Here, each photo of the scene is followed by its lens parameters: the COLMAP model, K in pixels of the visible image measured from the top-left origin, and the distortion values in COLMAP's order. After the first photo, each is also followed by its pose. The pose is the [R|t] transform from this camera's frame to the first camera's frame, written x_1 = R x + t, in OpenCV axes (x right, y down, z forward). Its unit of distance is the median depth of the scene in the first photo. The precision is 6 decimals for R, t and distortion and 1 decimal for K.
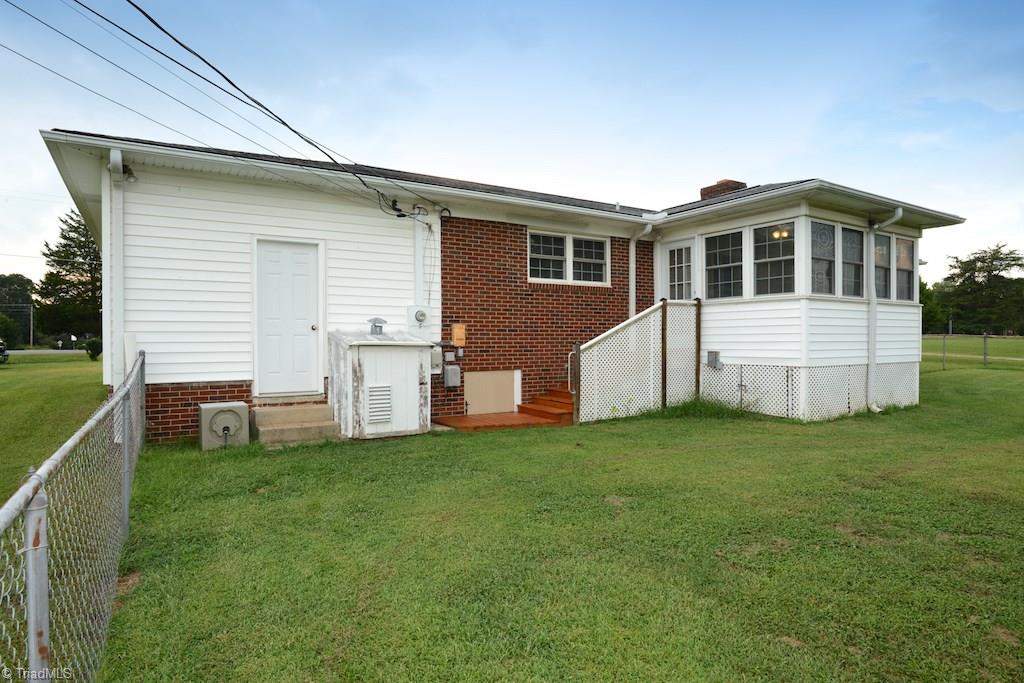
lens RADIAL K [[589.0, 0, 513.4], [0, 589.0, 344.3], [0, 0, 1]] dist [-0.036163, 0.016084]
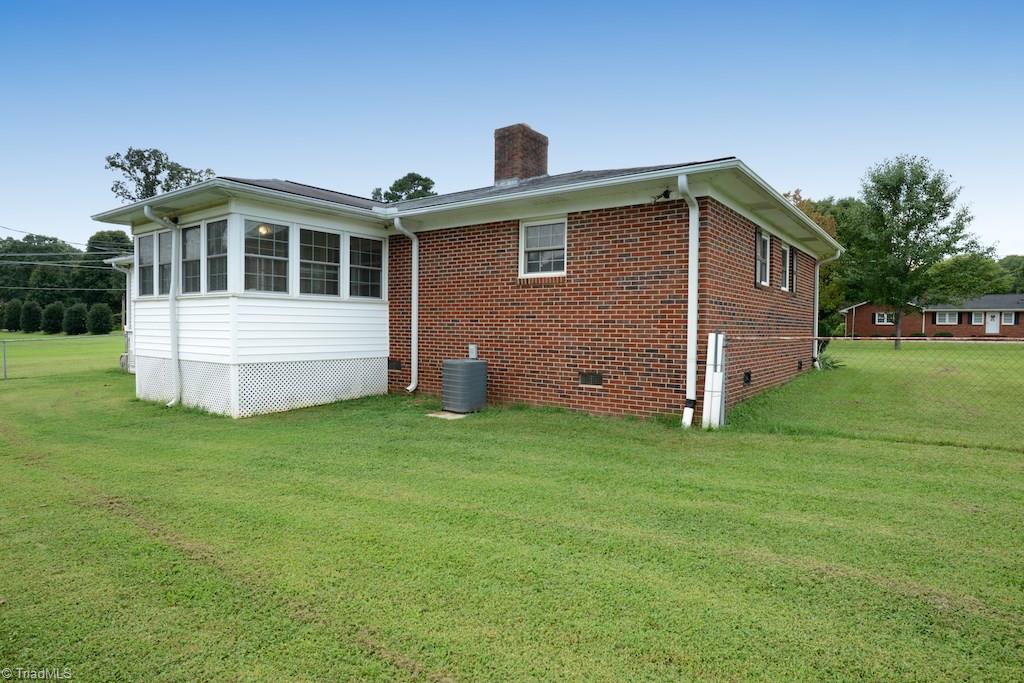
lens RADIAL K [[589.0, 0, 505.0], [0, 589.0, 340.0], [0, 0, 1]] dist [-0.036163, 0.016084]
pose [[0.355045, 0.027993, -0.934430, 1.835452], [-0.017979, 0.999571, 0.023113, -0.035230], [0.934676, 0.008594, 0.355396, 1.221910]]
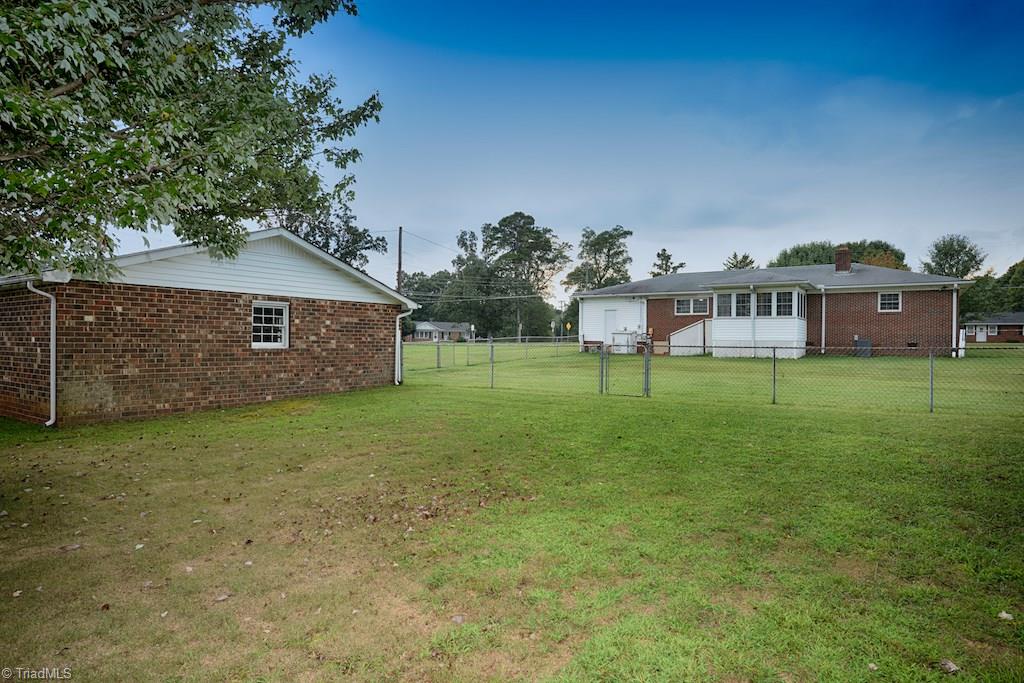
lens RADIAL K [[589.0, 0, 504.6], [0, 589.0, 341.4], [0, 0, 1]] dist [-0.036163, 0.016084]
pose [[0.394336, 0.008092, -0.918931, 2.823467], [-0.018306, 0.999832, 0.000949, 0.060313], [0.918784, 0.016447, 0.394417, -1.242562]]
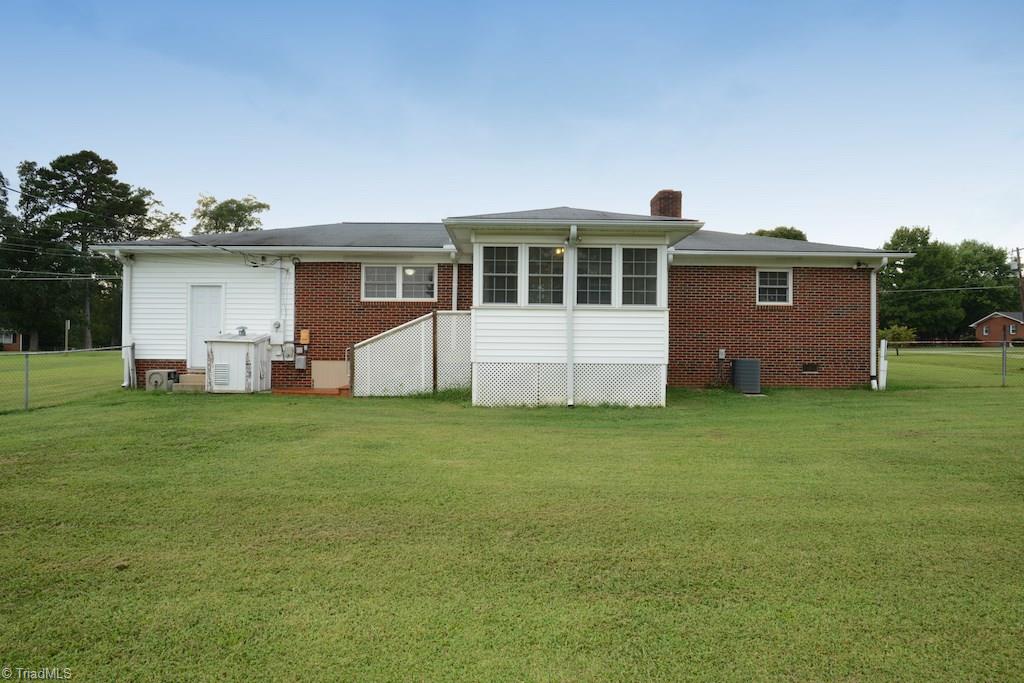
lens RADIAL K [[589.0, 0, 511.6], [0, 589.0, 344.0], [0, 0, 1]] dist [-0.036163, 0.016084]
pose [[0.846260, 0.008061, -0.532710, 1.172285], [-0.016119, 0.999815, -0.010478, 0.011023], [0.532527, 0.017453, 0.846233, -0.033928]]
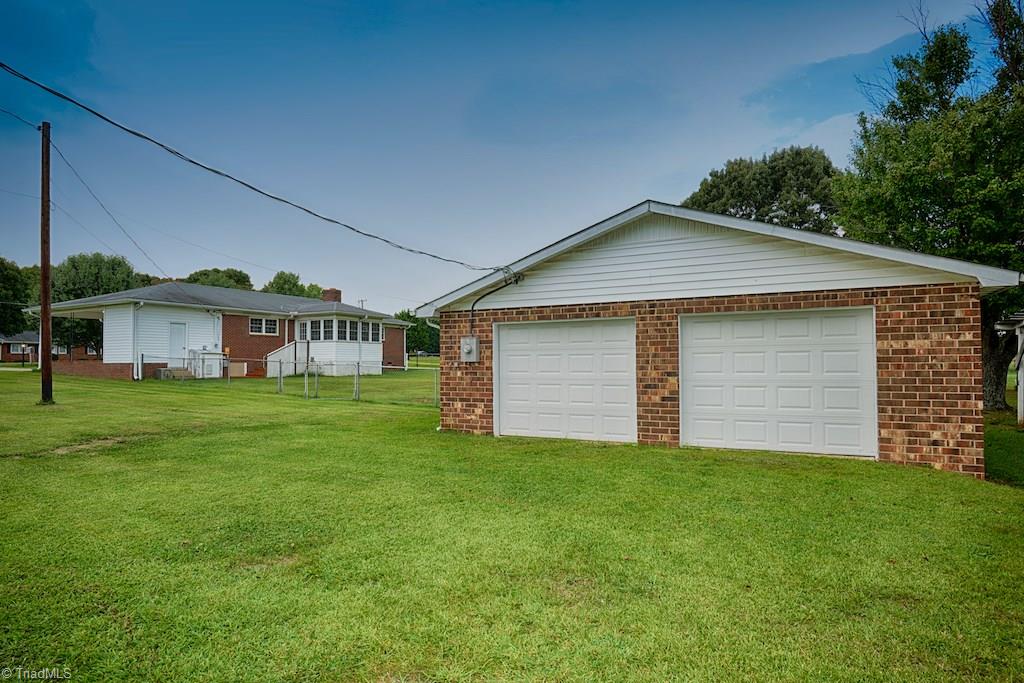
lens RADIAL K [[589.0, 0, 510.1], [0, 589.0, 341.2], [0, 0, 1]] dist [-0.036163, 0.016084]
pose [[0.873378, 0.017988, 0.486711, -0.288402], [0.003762, 0.999039, -0.043675, 0.073813], [-0.487028, 0.039976, 0.872471, -2.455890]]
